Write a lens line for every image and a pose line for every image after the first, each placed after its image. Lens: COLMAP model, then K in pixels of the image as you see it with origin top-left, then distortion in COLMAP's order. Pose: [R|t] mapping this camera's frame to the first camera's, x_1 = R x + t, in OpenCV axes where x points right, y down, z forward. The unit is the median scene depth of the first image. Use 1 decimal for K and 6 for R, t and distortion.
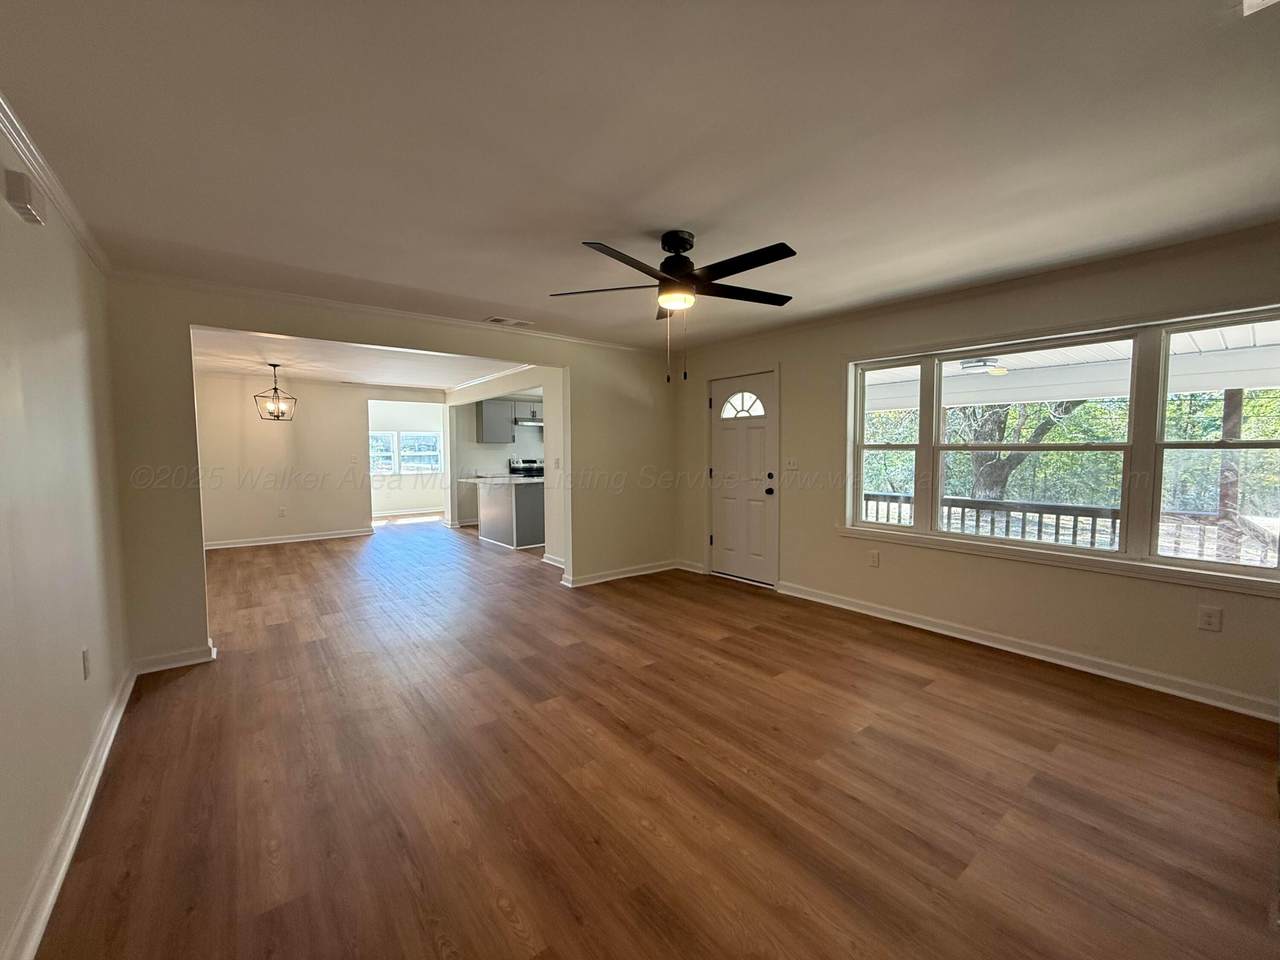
lens RADIAL K [[512.0, 0, 639.0], [0, 512.0, 482.7], [0, 0, 1]] dist [0.003100, -0.000082]
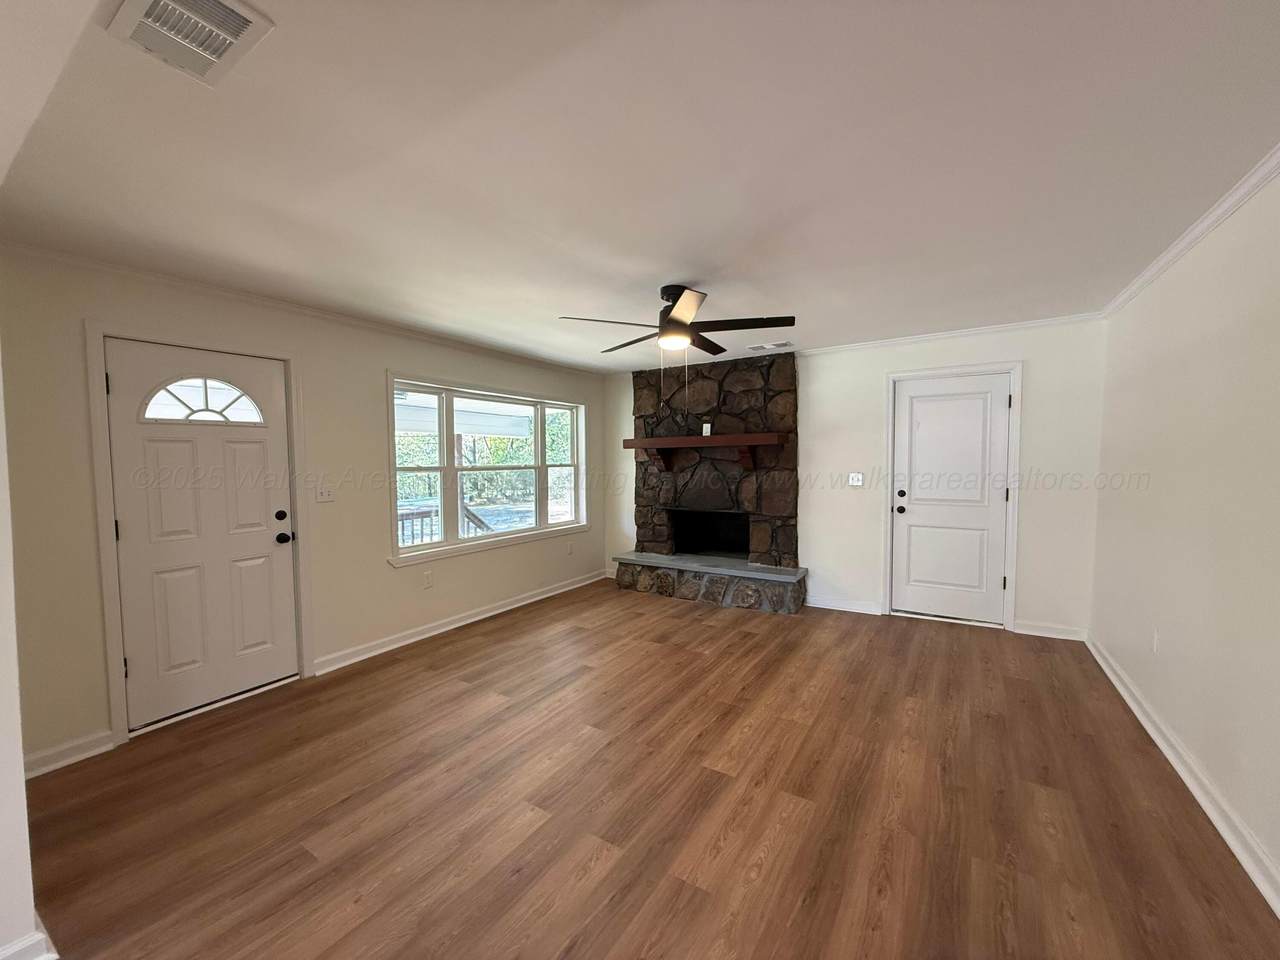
lens RADIAL K [[512.0, 0, 636.2], [0, 512.0, 479.4], [0, 0, 1]] dist [0.003100, -0.000082]
pose [[-0.326224, -0.030486, 0.944801, -0.691025], [0.074377, 0.995553, 0.057805, -0.084341], [-0.942362, 0.089129, -0.322506, 1.019163]]
